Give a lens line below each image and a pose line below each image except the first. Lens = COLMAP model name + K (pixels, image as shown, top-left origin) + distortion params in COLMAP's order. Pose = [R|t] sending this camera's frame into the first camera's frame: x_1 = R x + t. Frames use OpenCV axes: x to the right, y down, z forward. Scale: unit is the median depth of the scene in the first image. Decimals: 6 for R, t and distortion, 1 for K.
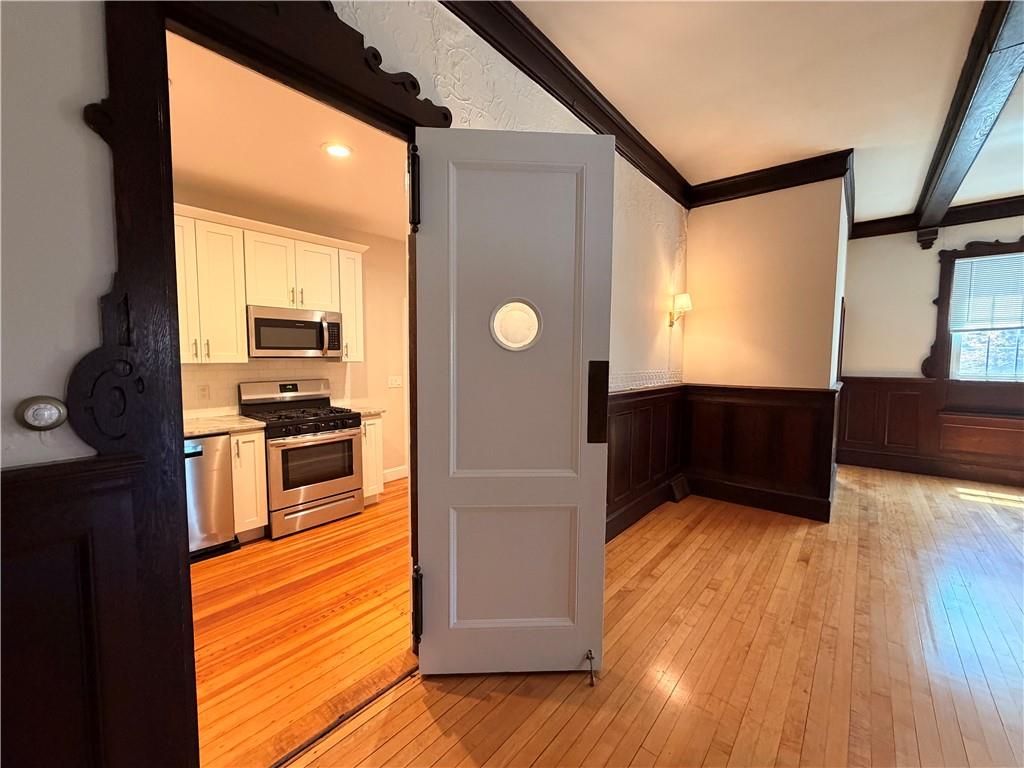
lens RADIAL K [[409.1, 0, 508.3], [0, 409.1, 384.6], [0, 0, 1]] dist [-0.000660, 0.000069]
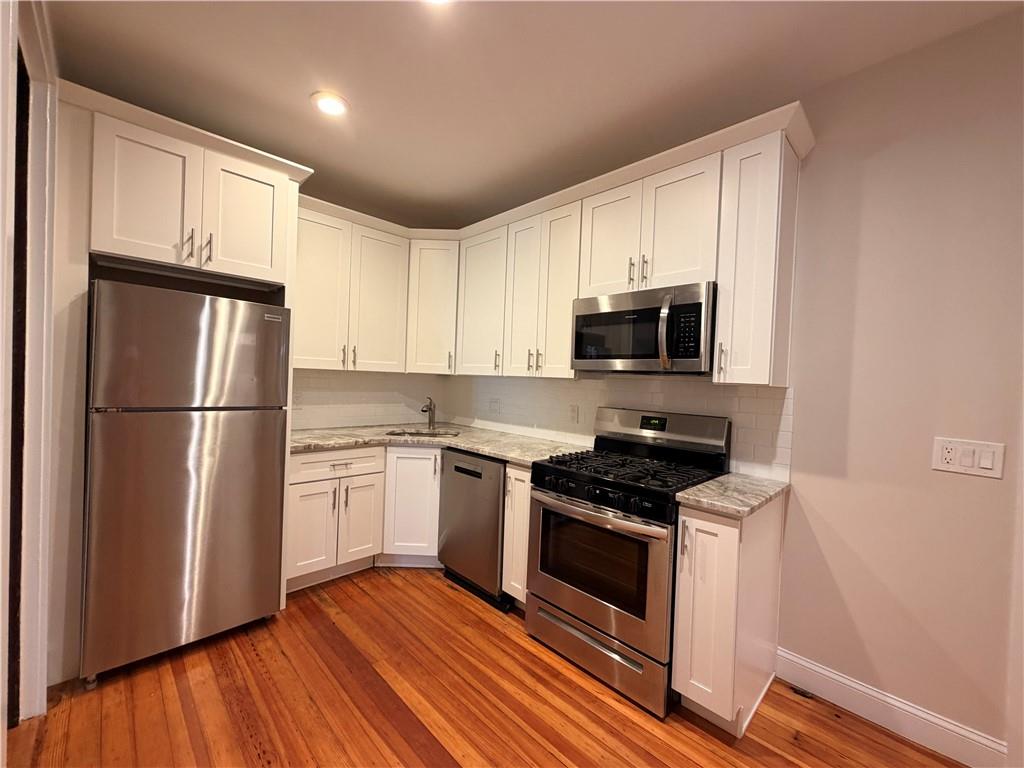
lens RADIAL K [[409.1, 0, 509.9], [0, 409.1, 384.4], [0, 0, 1]] dist [-0.000660, 0.000069]
pose [[-0.077362, 0.009803, -0.996955, 0.096384], [-0.106661, 0.994132, 0.018052, -0.039767], [0.991281, 0.107732, -0.075862, 0.859064]]
